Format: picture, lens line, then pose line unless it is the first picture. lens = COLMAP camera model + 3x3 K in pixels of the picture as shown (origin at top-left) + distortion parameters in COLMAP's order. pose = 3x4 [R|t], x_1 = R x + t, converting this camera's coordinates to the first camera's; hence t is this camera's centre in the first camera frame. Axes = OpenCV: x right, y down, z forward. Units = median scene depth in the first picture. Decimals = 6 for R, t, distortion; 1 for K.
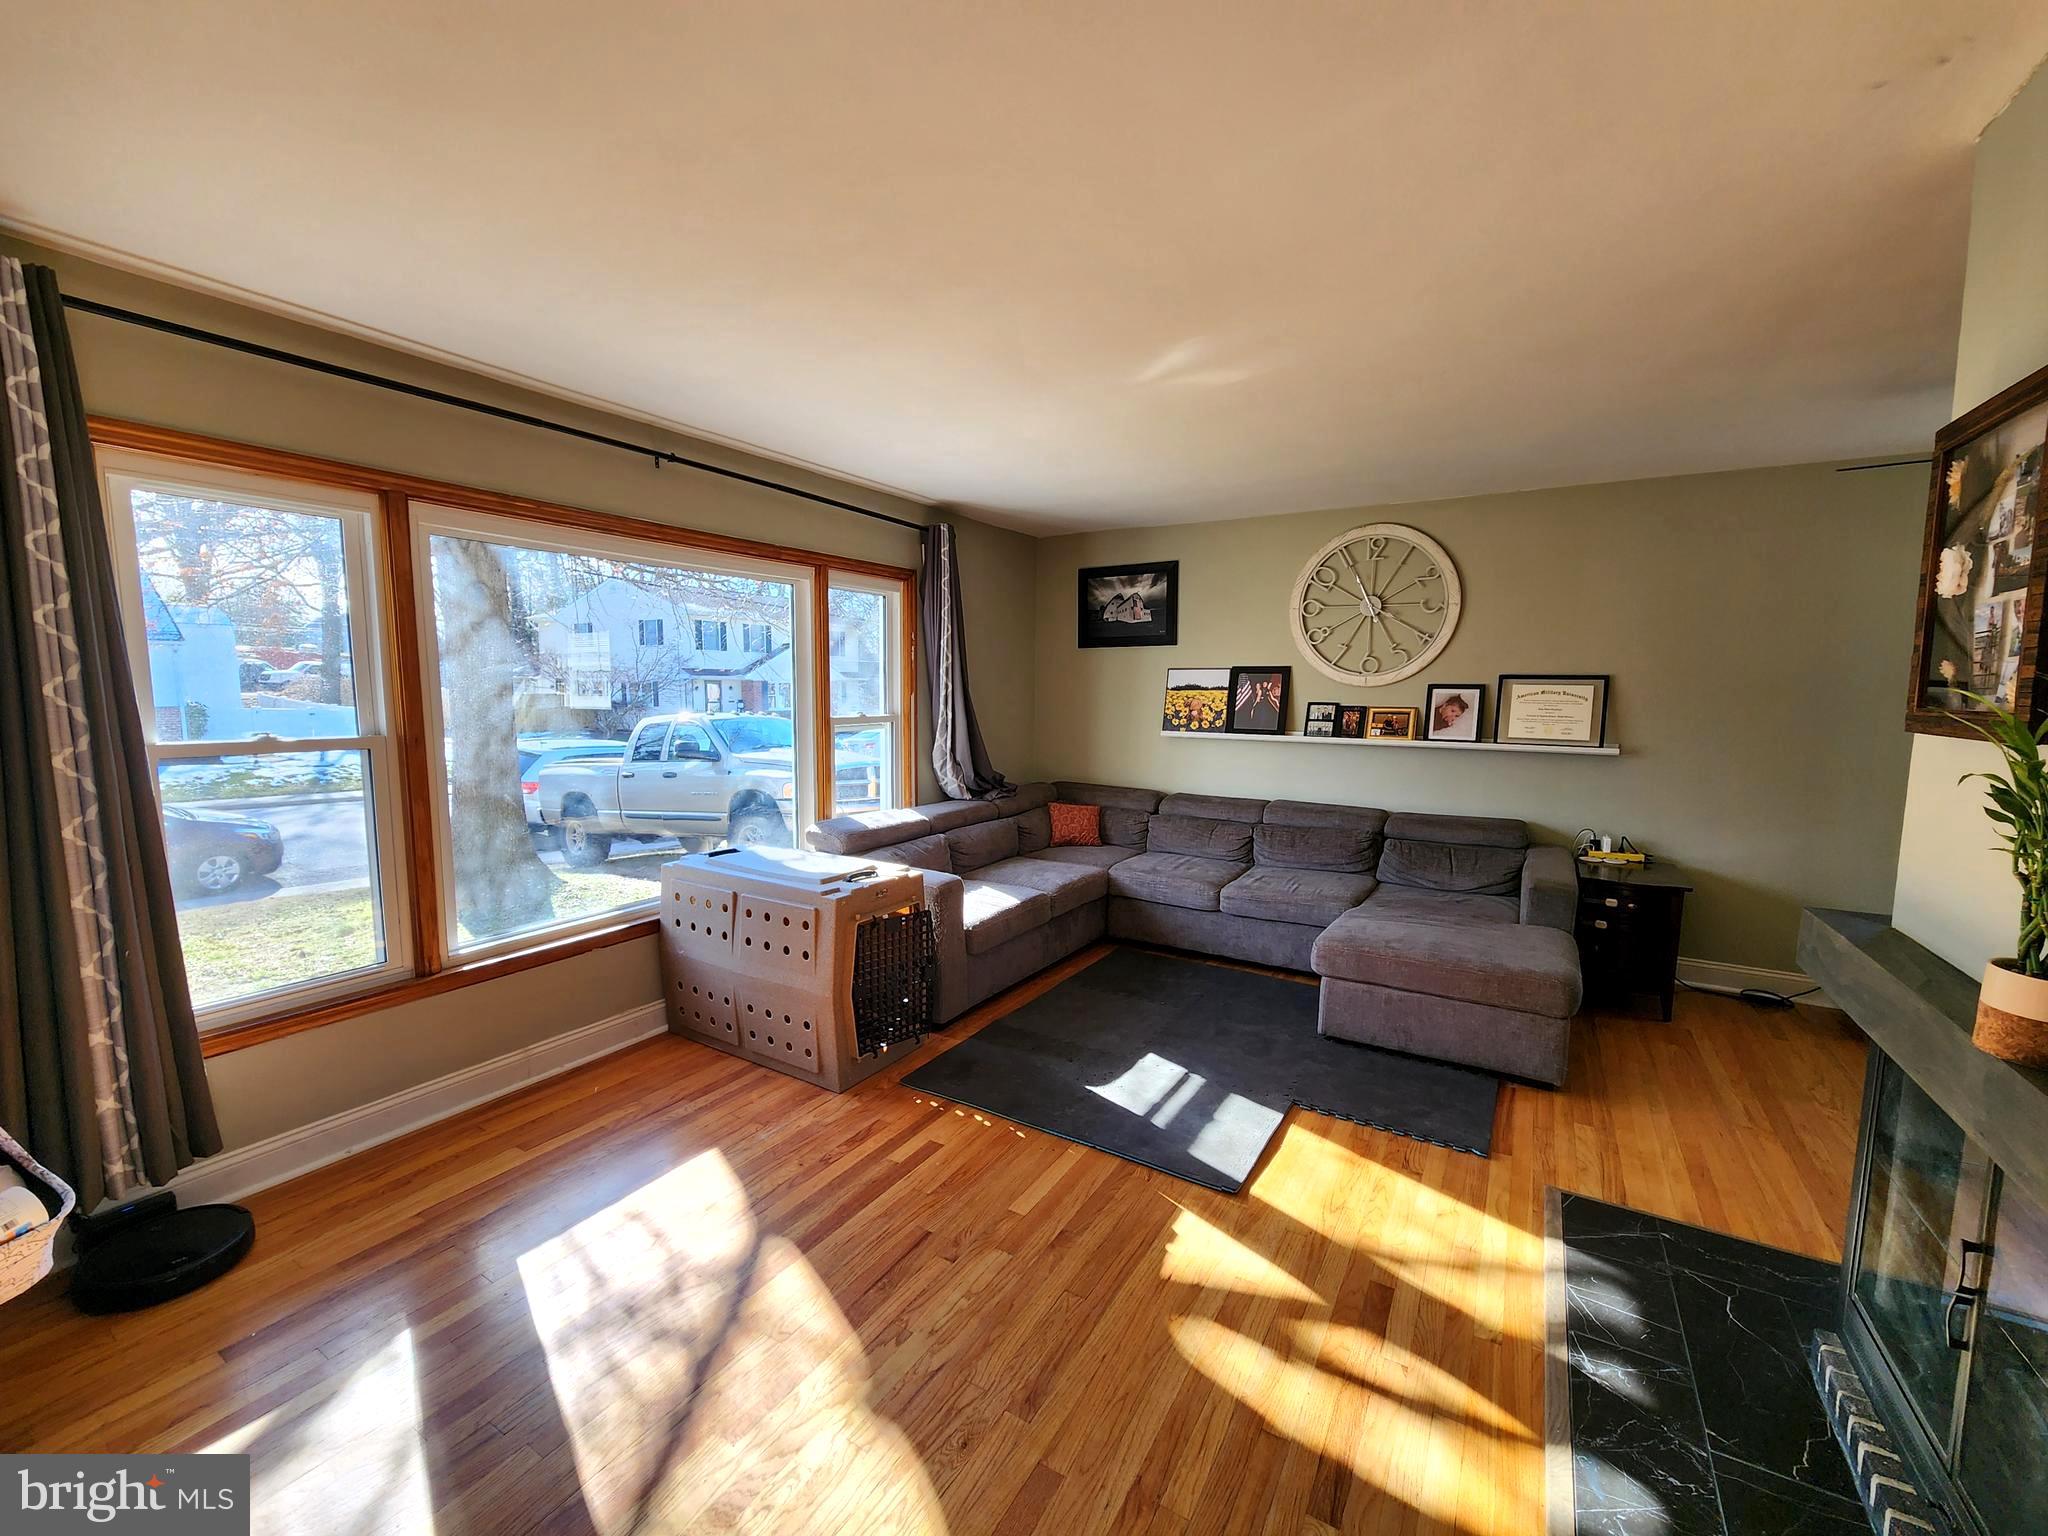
lens RADIAL K [[840.5, 0, 1023.7], [0, 840.5, 781.9], [0, 0, 1]] dist [0.002935, -0.002080]
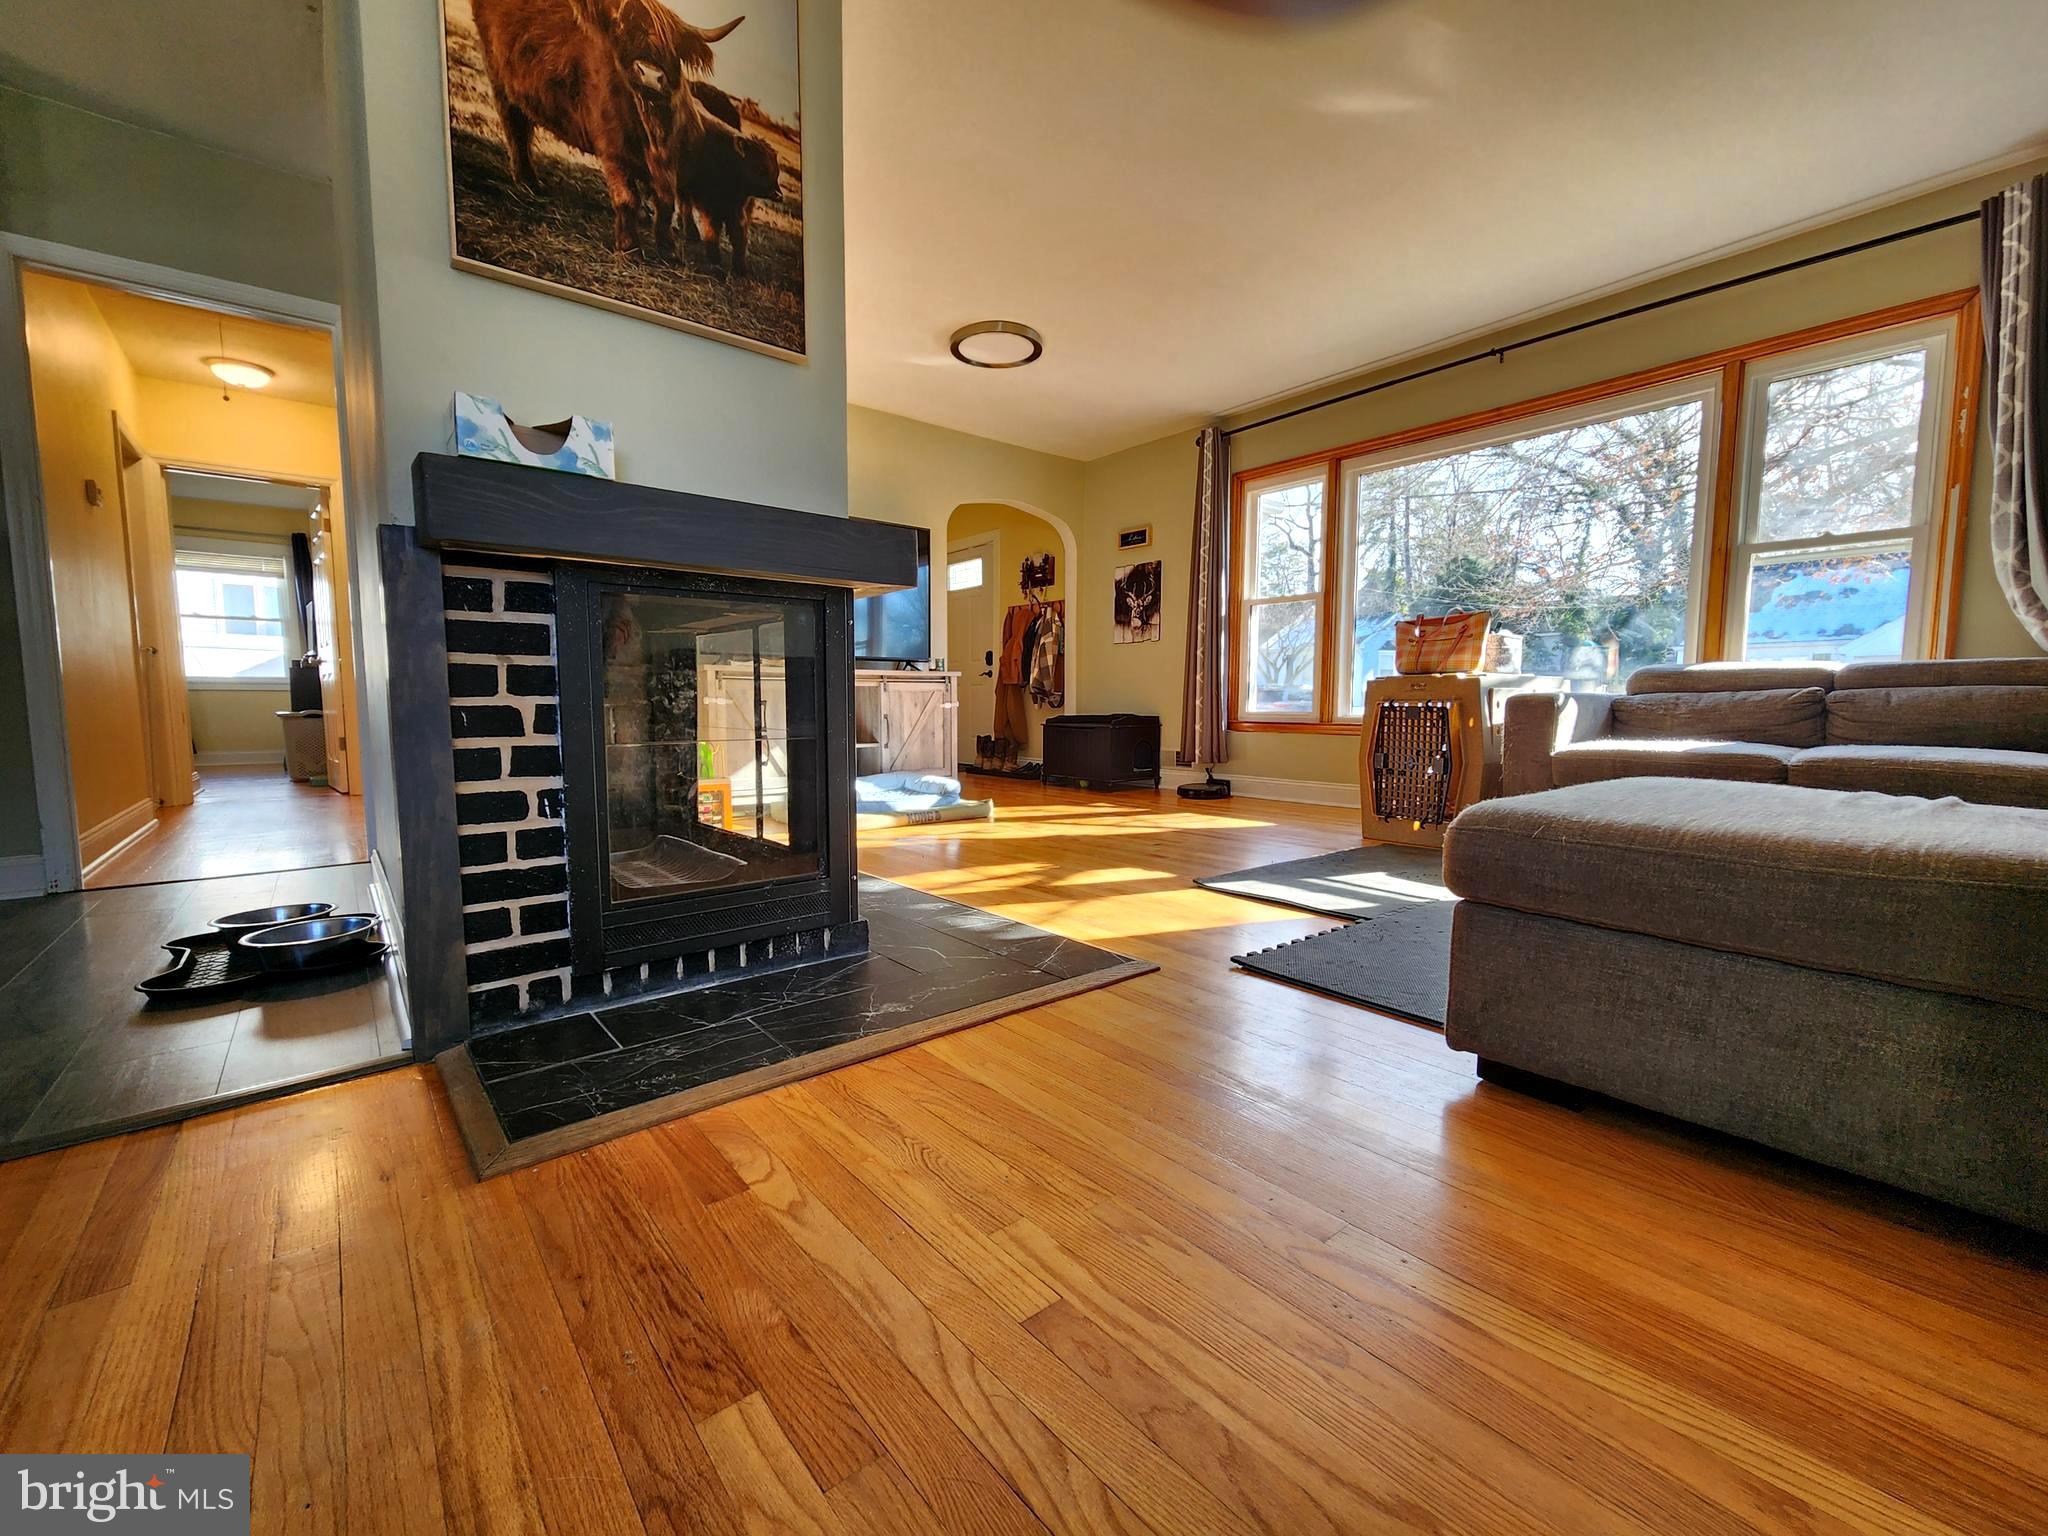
lens RADIAL K [[840.5, 0, 1027.0], [0, 840.5, 779.0], [0, 0, 1]] dist [0.002935, -0.002080]
pose [[-0.330618, 0.076112, -0.940691, 0.815853], [-0.113229, 0.986344, 0.119601, 0.134815], [0.936948, 0.146055, -0.317485, 0.654838]]
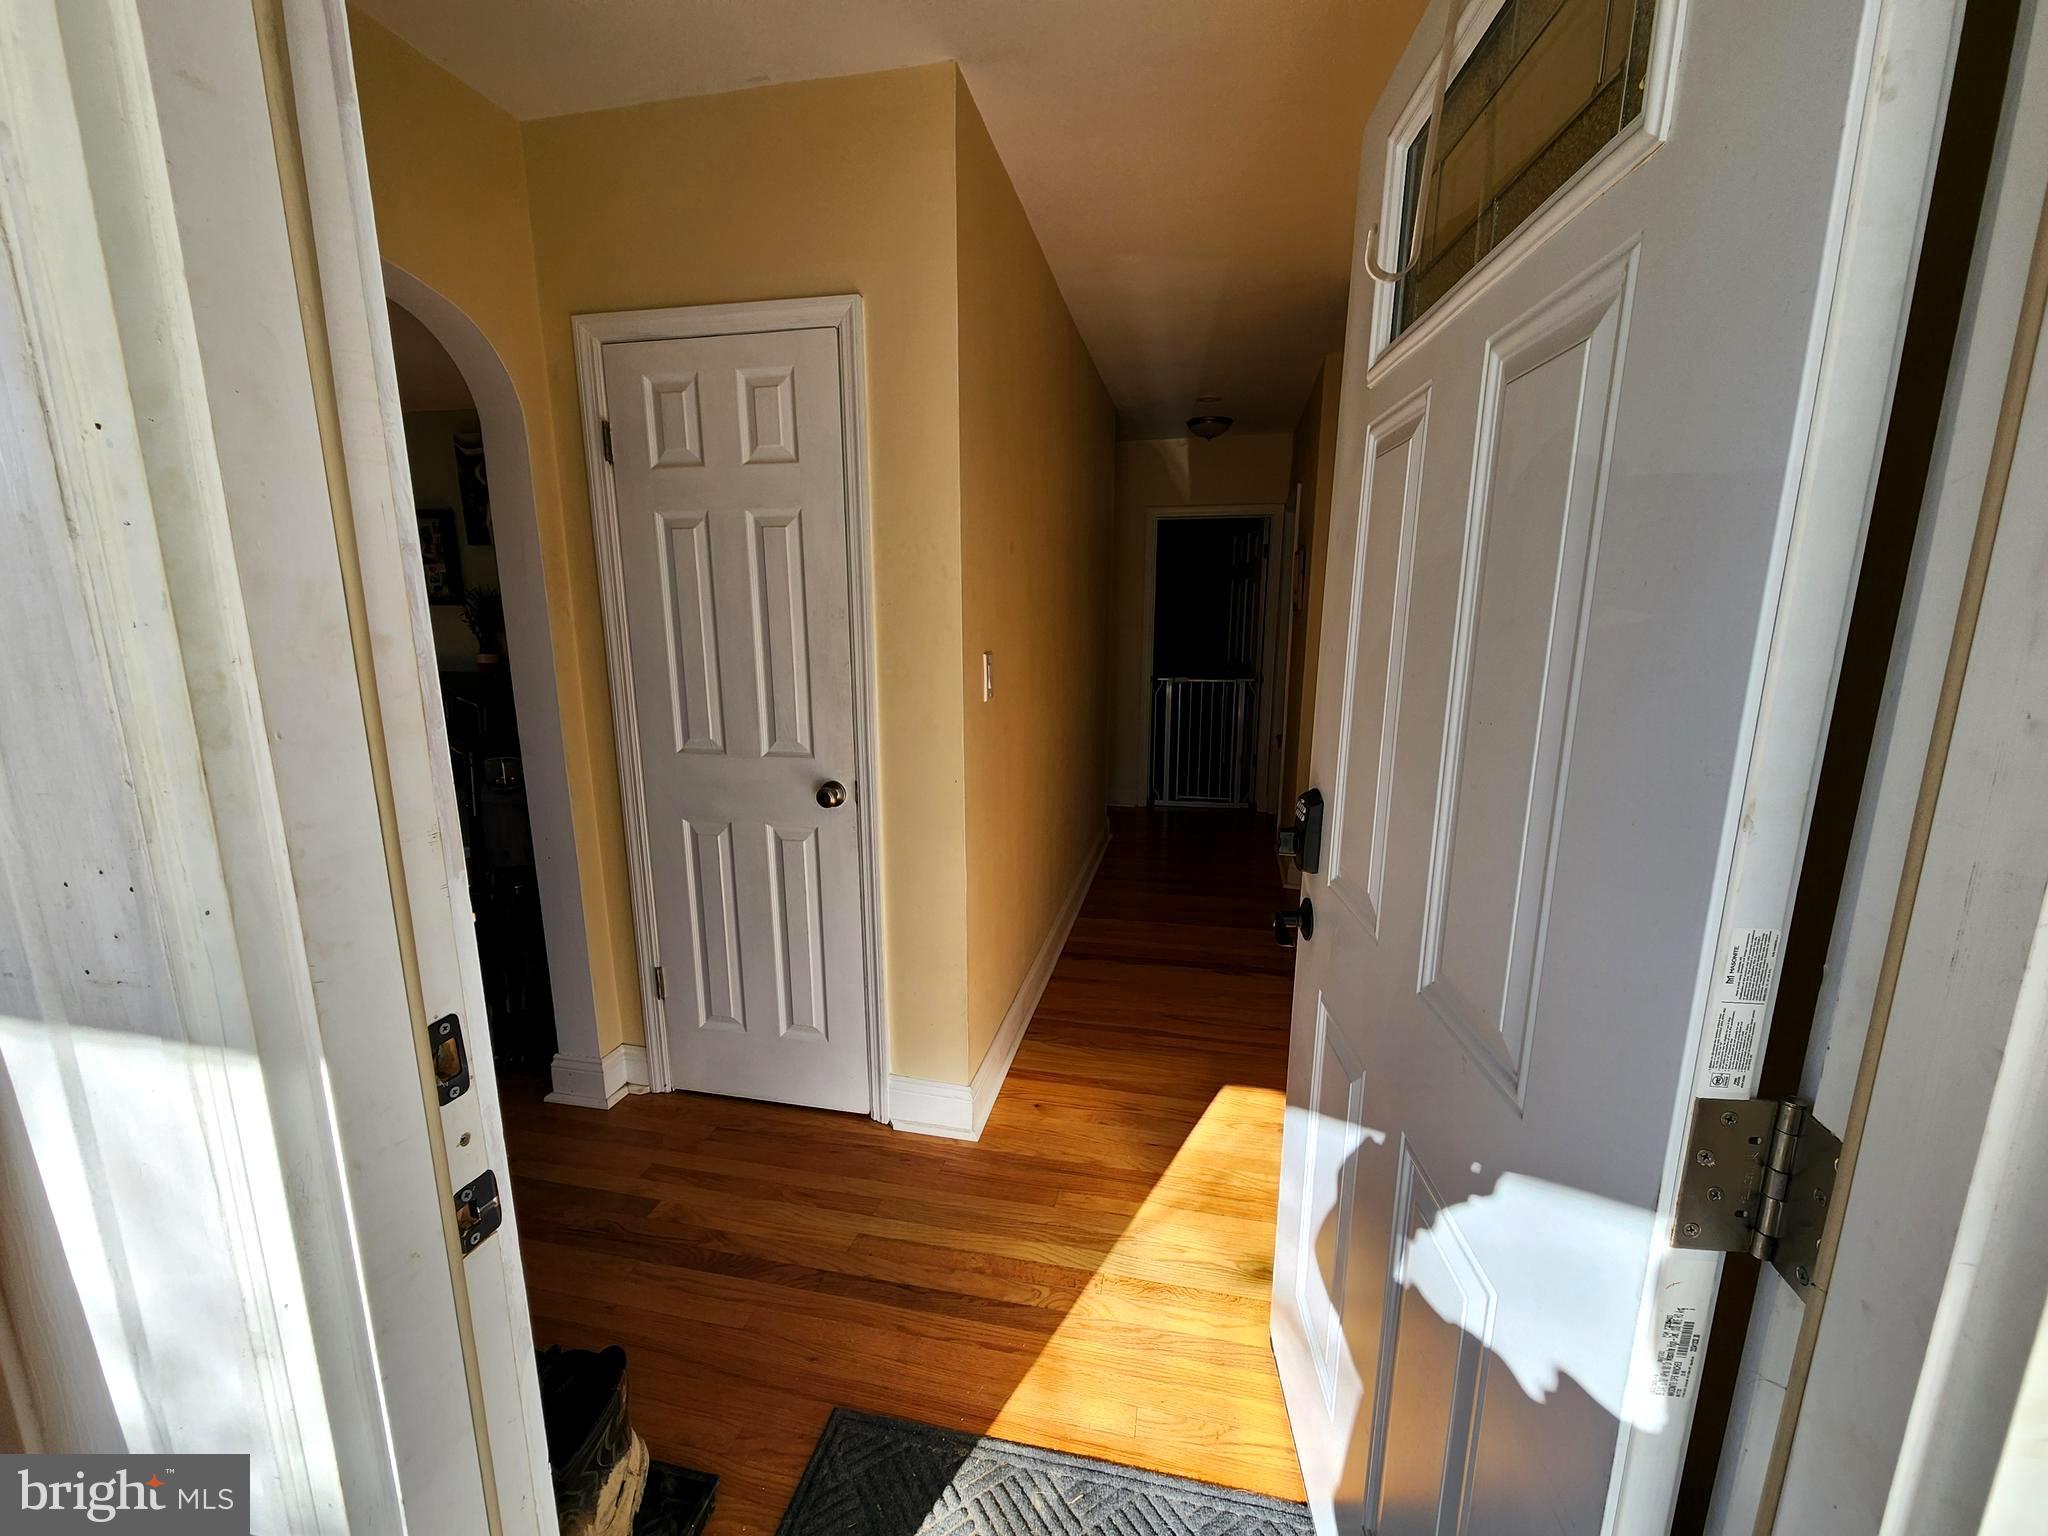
lens RADIAL K [[840.5, 0, 1018.5], [0, 840.5, 774.7], [0, 0, 1]] dist [0.002935, -0.002080]
pose [[-0.315233, -0.198198, 0.928087, -1.052155], [0.105424, 0.964582, 0.241800, 0.015645], [-0.943141, 0.174066, -0.283173, -0.085735]]
